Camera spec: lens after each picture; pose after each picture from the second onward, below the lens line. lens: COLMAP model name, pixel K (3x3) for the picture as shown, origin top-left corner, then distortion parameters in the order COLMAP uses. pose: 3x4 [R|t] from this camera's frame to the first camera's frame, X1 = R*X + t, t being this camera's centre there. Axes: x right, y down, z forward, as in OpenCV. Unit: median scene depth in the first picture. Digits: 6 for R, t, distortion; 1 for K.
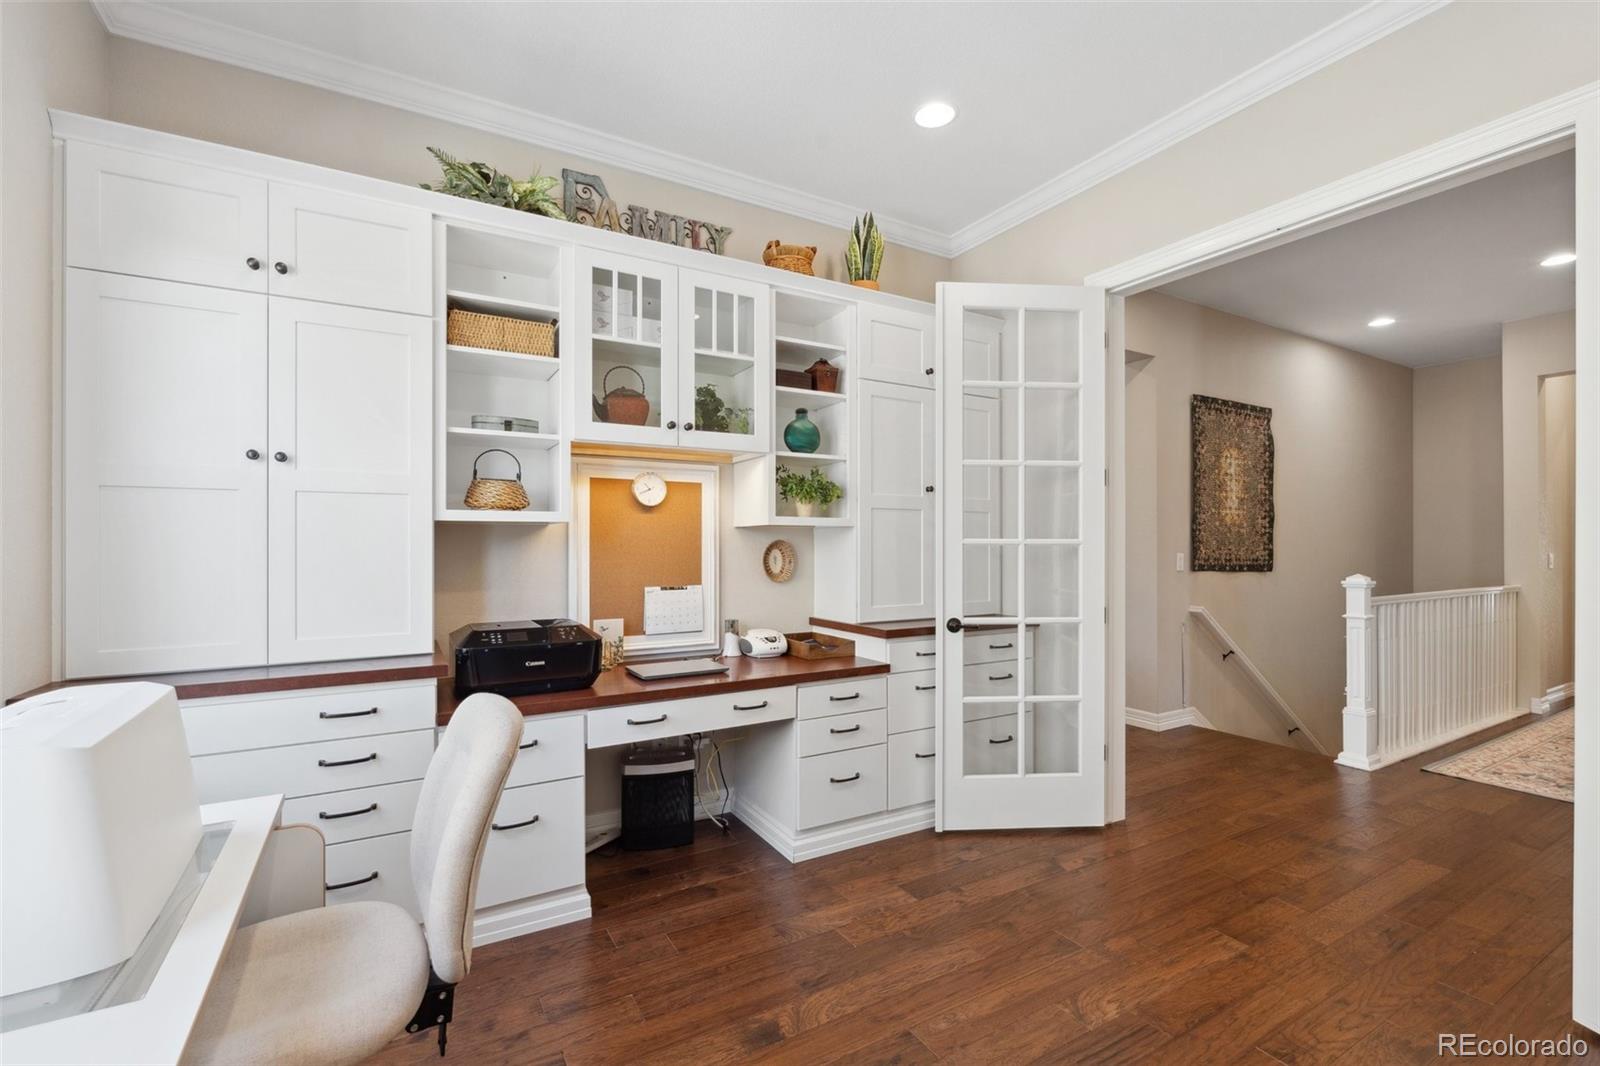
lens RADIAL K [[711.5, 0, 796.8], [0, 711.5, 538.9], [0, 0, 1]] dist [-0.000425, -0.000061]
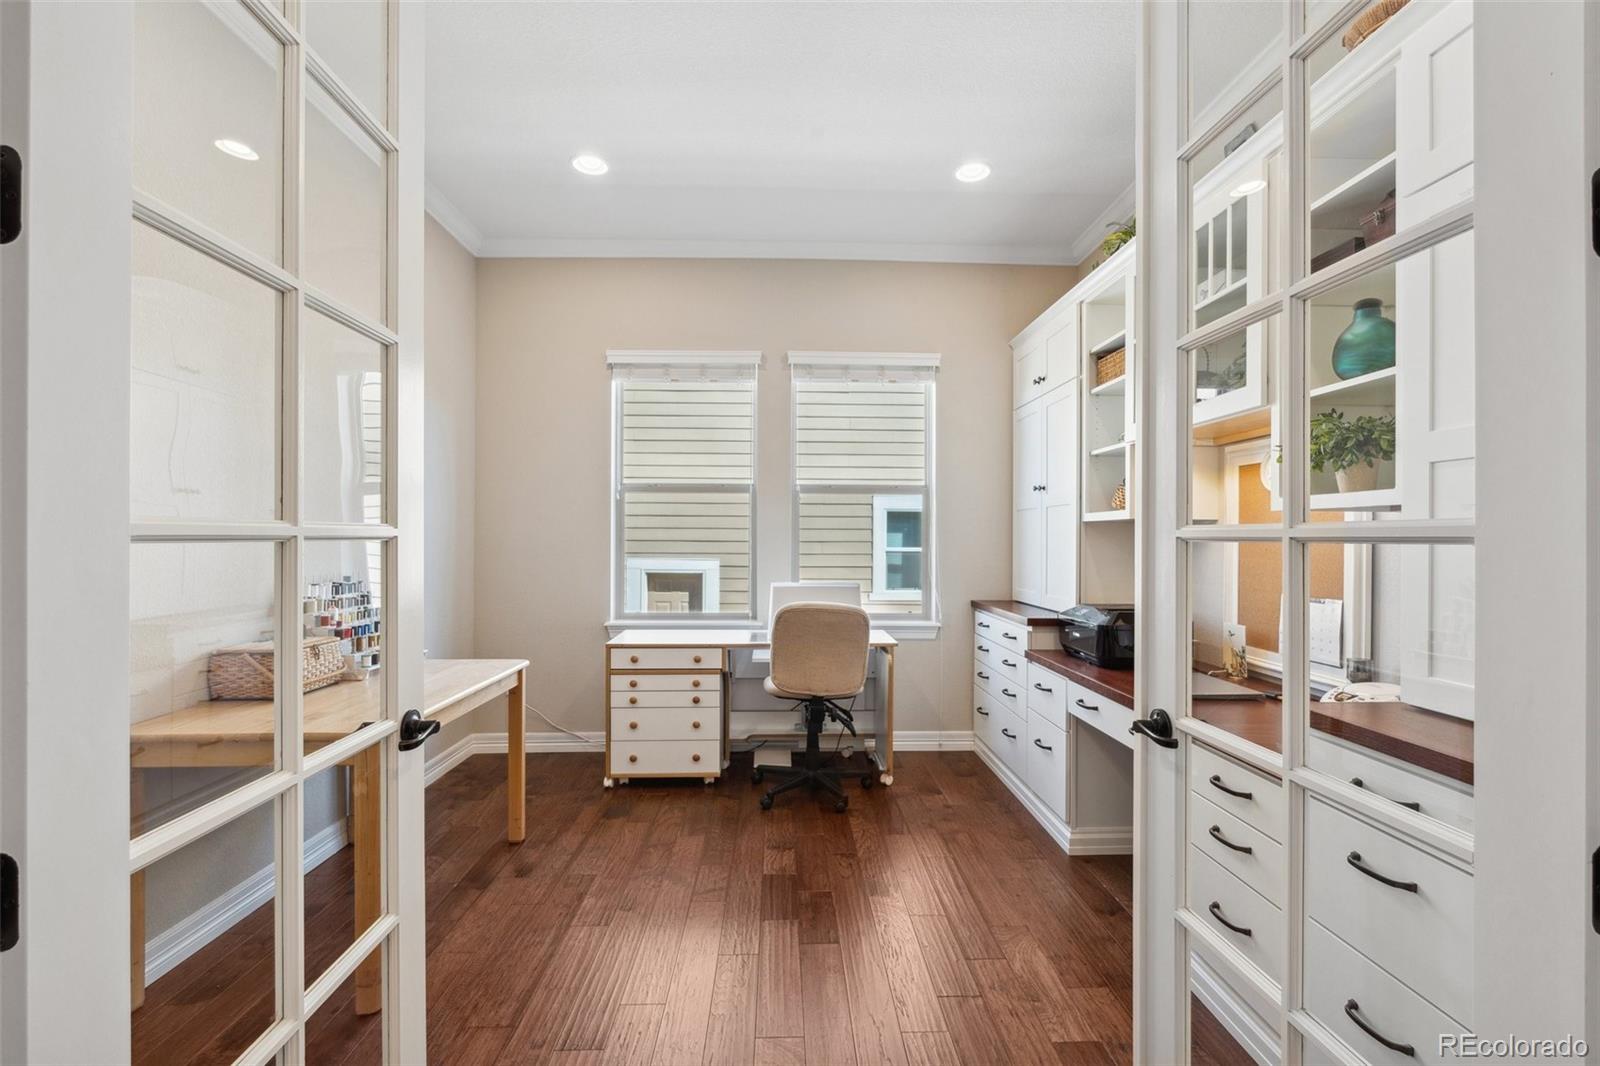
lens RADIAL K [[711.5, 0, 800.6], [0, 711.5, 534.3], [0, 0, 1]] dist [-0.000425, -0.000061]
pose [[-0.478045, -0.005296, -0.878319, 0.767597], [-0.000851, 0.999984, -0.005566, 0.006499], [0.878335, -0.001913, -0.478042, 0.940616]]
